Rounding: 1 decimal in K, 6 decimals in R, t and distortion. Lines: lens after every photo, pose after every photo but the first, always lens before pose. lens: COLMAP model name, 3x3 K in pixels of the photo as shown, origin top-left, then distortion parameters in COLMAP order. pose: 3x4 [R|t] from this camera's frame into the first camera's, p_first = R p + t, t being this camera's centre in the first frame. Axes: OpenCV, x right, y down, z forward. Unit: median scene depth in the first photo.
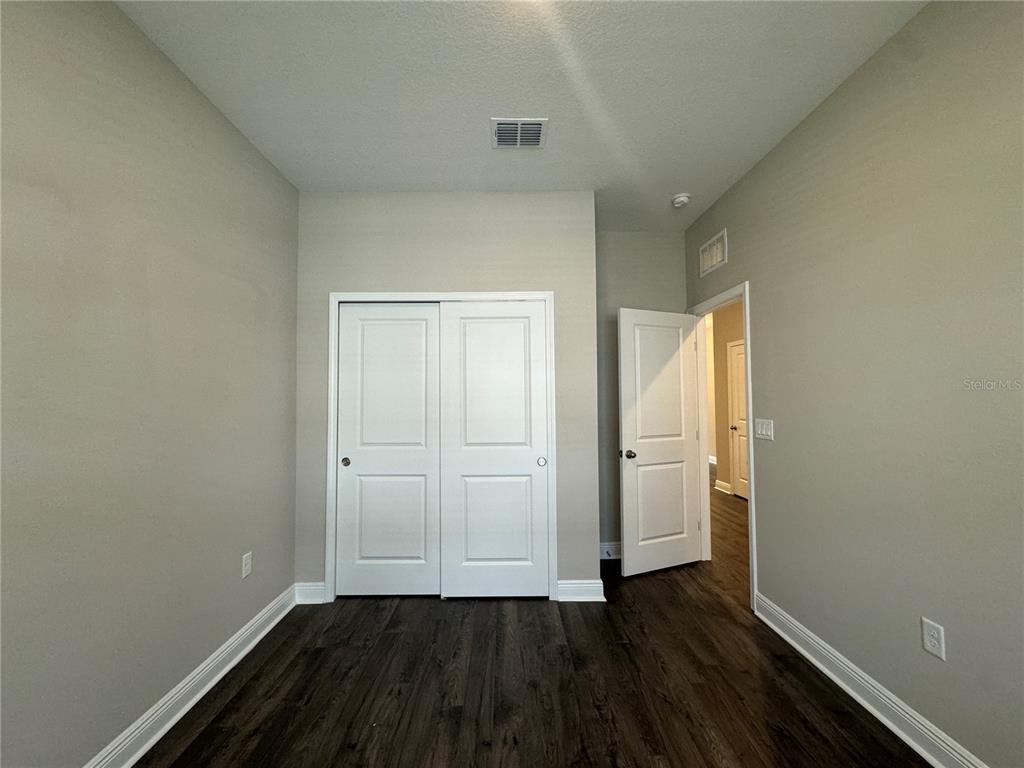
lens RADIAL K [[405.2, 0, 516.8], [0, 405.2, 392.5], [0, 0, 1]] dist [-0.002868, 0.000017]
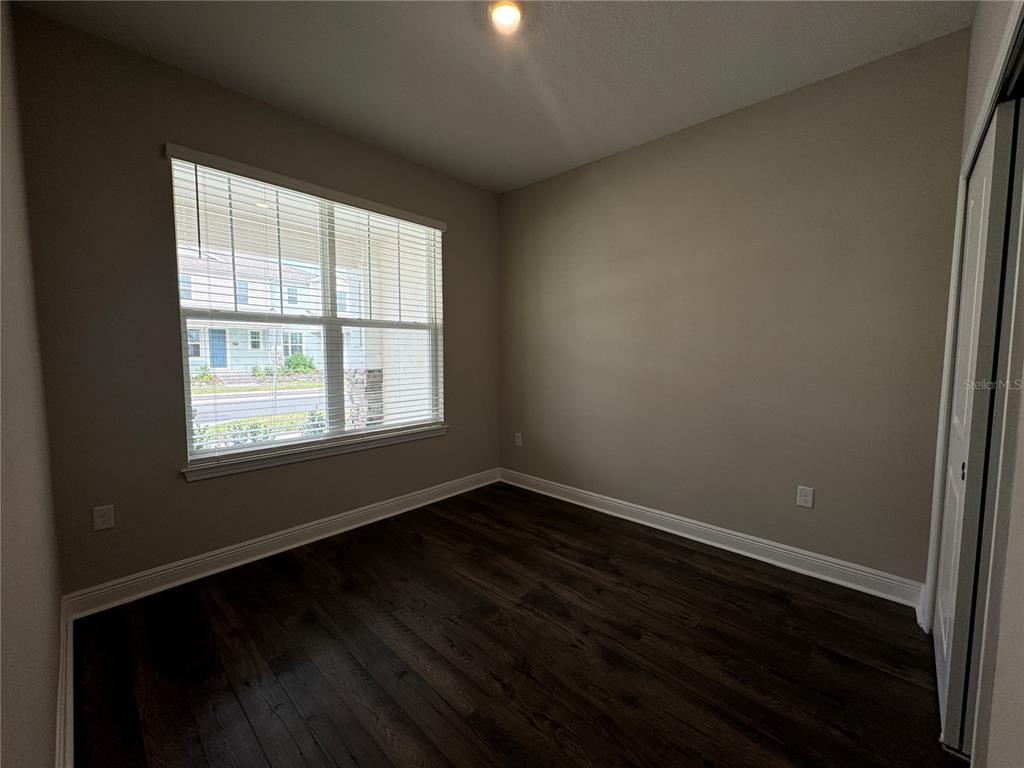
lens RADIAL K [[405.2, 0, 505.5], [0, 405.2, 380.1], [0, 0, 1]] dist [-0.002868, 0.000017]
pose [[-0.707810, 0.053207, -0.704396, 0.810107], [0.012617, 0.997952, 0.062703, 0.047442], [0.706290, 0.035495, -0.707032, 1.494359]]
